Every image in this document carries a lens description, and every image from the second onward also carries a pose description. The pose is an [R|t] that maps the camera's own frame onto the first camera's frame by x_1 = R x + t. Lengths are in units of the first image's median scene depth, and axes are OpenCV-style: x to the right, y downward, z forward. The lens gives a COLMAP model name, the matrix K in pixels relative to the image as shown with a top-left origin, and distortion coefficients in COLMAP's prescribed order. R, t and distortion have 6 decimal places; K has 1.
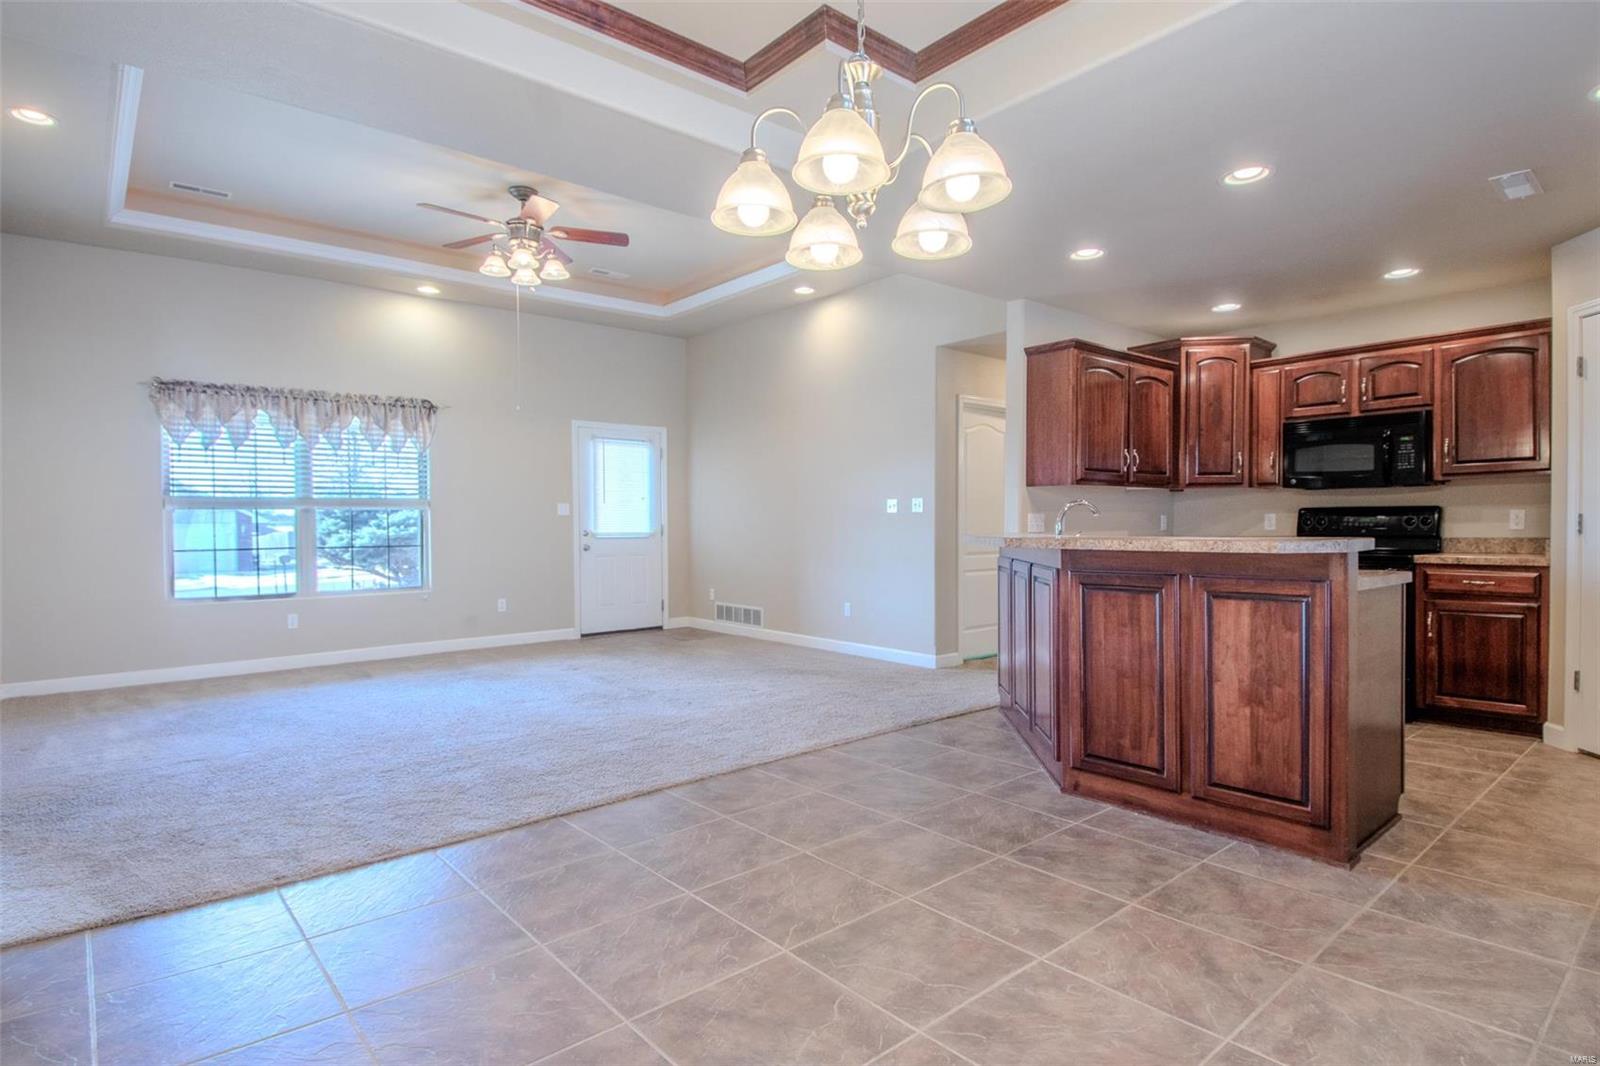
lens RADIAL K [[834.2, 0, 809.1], [0, 834.2, 538.8], [0, 0, 1]] dist [0.047553, -0.052822]
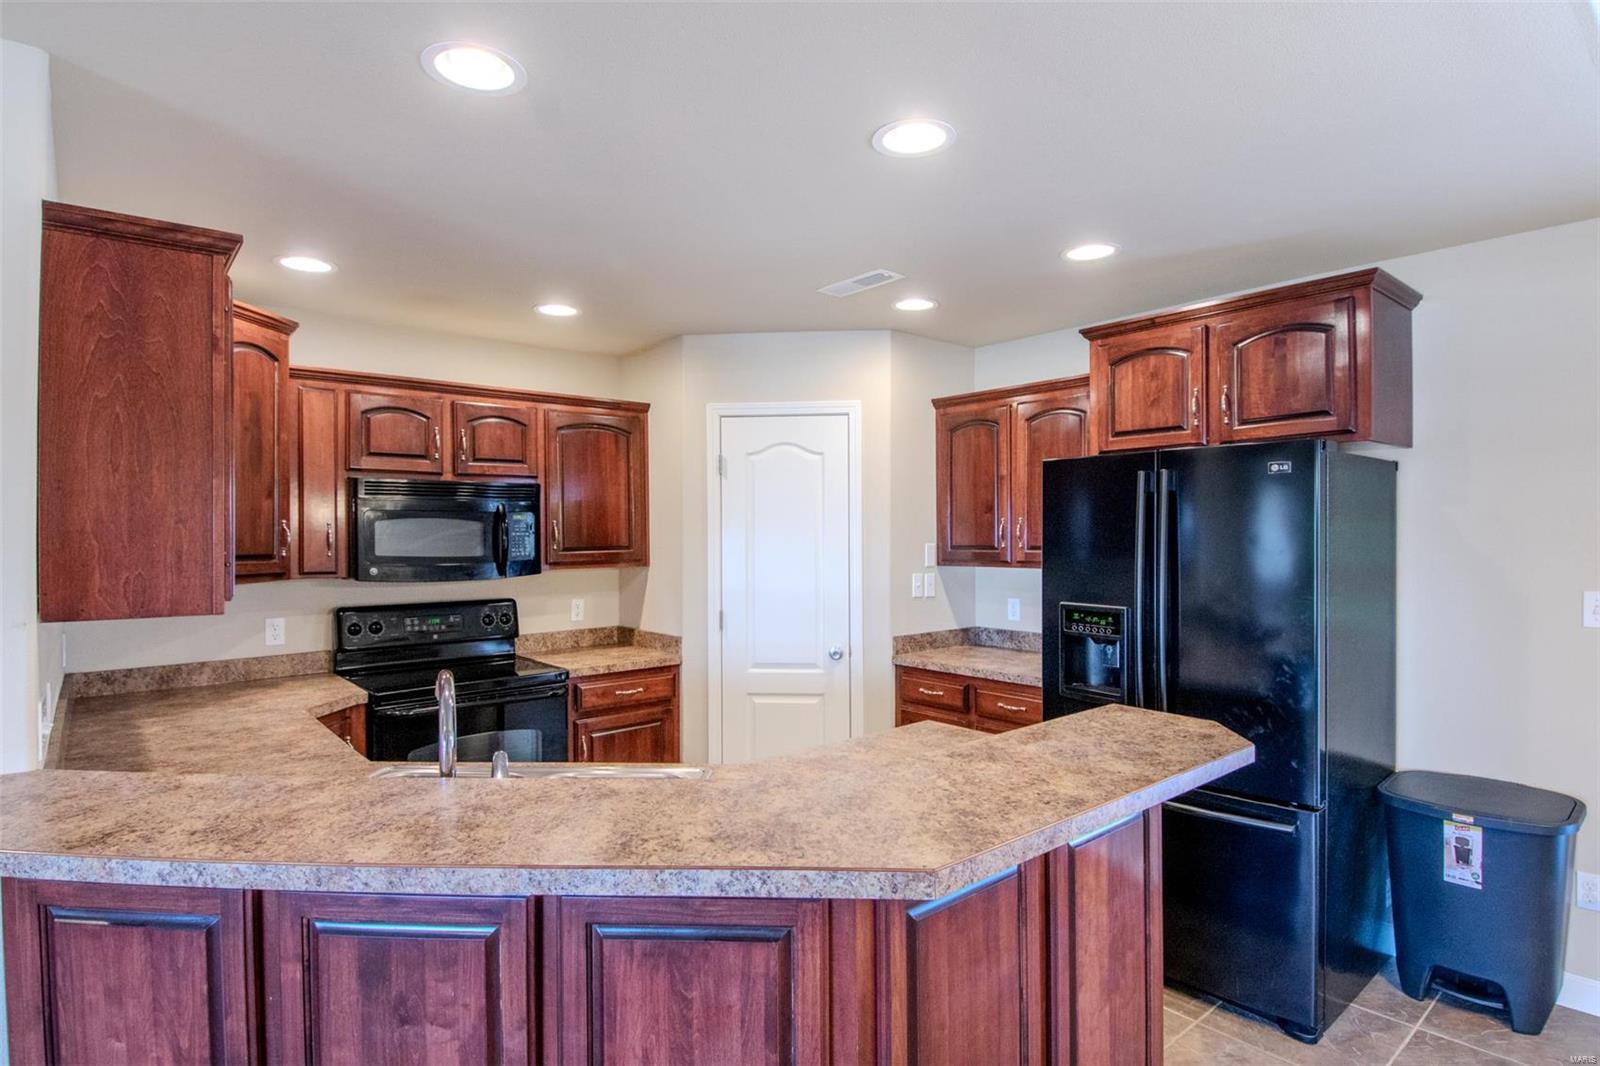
lens RADIAL K [[831.4, 0, 806.9], [0, 831.4, 538.5], [0, 0, 1]] dist [0.050106, -0.051644]
pose [[0.003019, 0.002510, 0.999992, -0.063382], [0.022130, 0.999752, -0.002576, -0.087005], [-0.999751, 0.022137, 0.002963, 0.695451]]
